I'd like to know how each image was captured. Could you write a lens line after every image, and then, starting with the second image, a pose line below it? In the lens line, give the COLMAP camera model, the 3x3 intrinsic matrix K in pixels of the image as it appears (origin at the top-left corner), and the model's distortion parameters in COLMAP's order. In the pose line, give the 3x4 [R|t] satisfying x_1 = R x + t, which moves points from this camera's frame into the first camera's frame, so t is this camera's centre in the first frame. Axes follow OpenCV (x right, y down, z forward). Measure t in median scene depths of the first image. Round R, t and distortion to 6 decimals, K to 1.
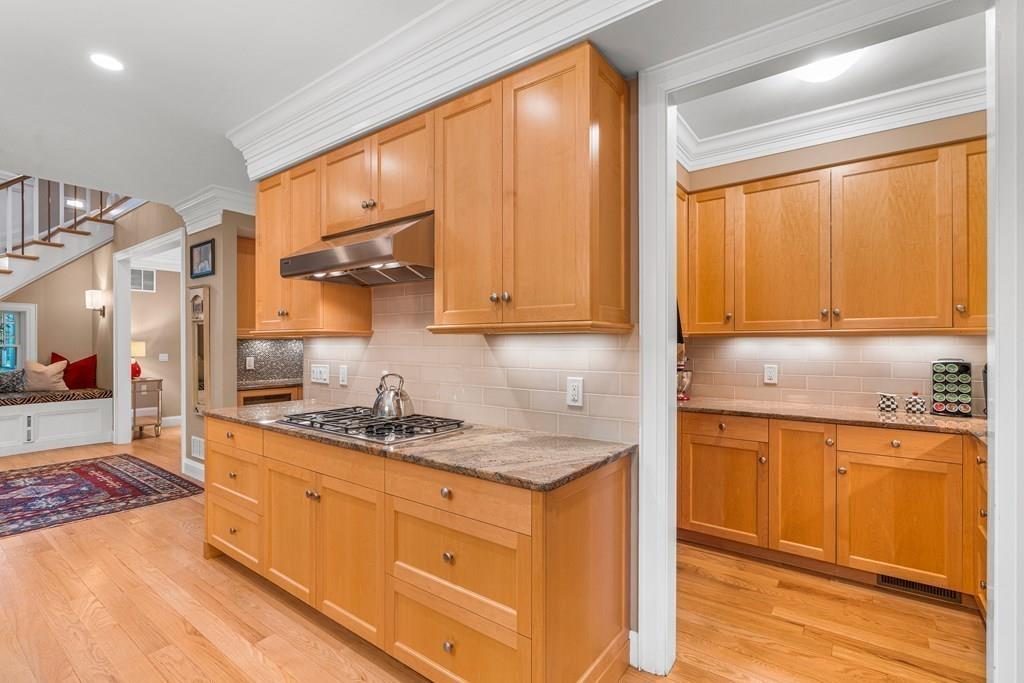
lens RADIAL K [[475.2, 0, 505.7], [0, 475.2, 339.7], [0, 0, 1]] dist [-0.004012, 0.002275]
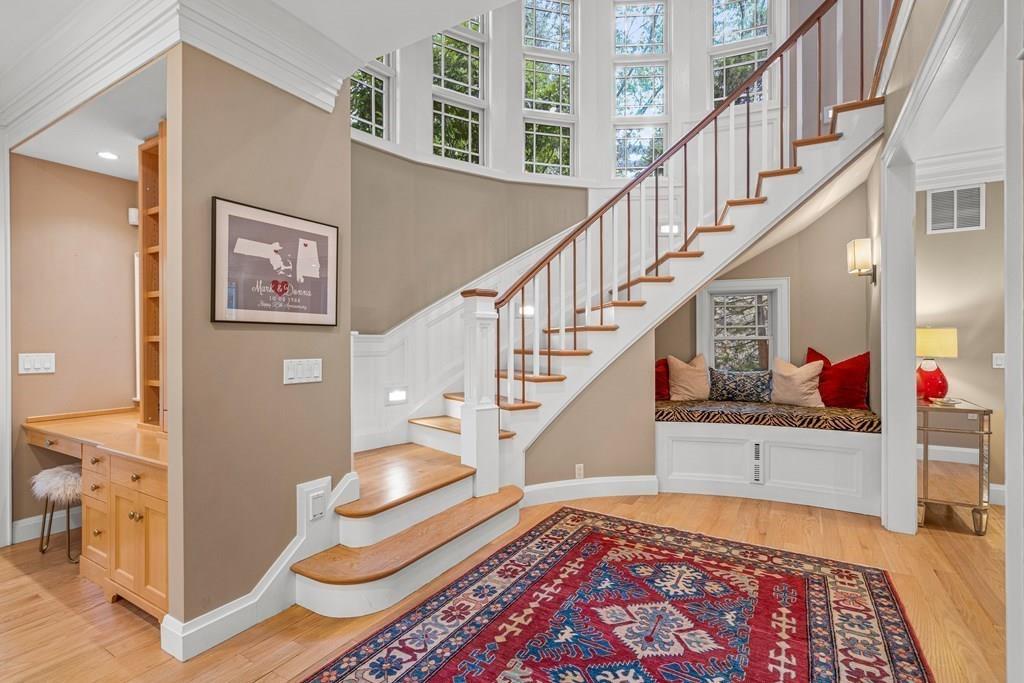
lens RADIAL K [[484.8, 0, 517.7], [0, 484.8, 343.7], [0, 0, 1]] dist [0.002336, -0.000216]
pose [[0.119613, 0.000565, -0.992820, -0.586122], [0.006449, 0.999978, 0.001346, 0.032067], [0.992800, -0.006564, 0.119607, 0.909735]]
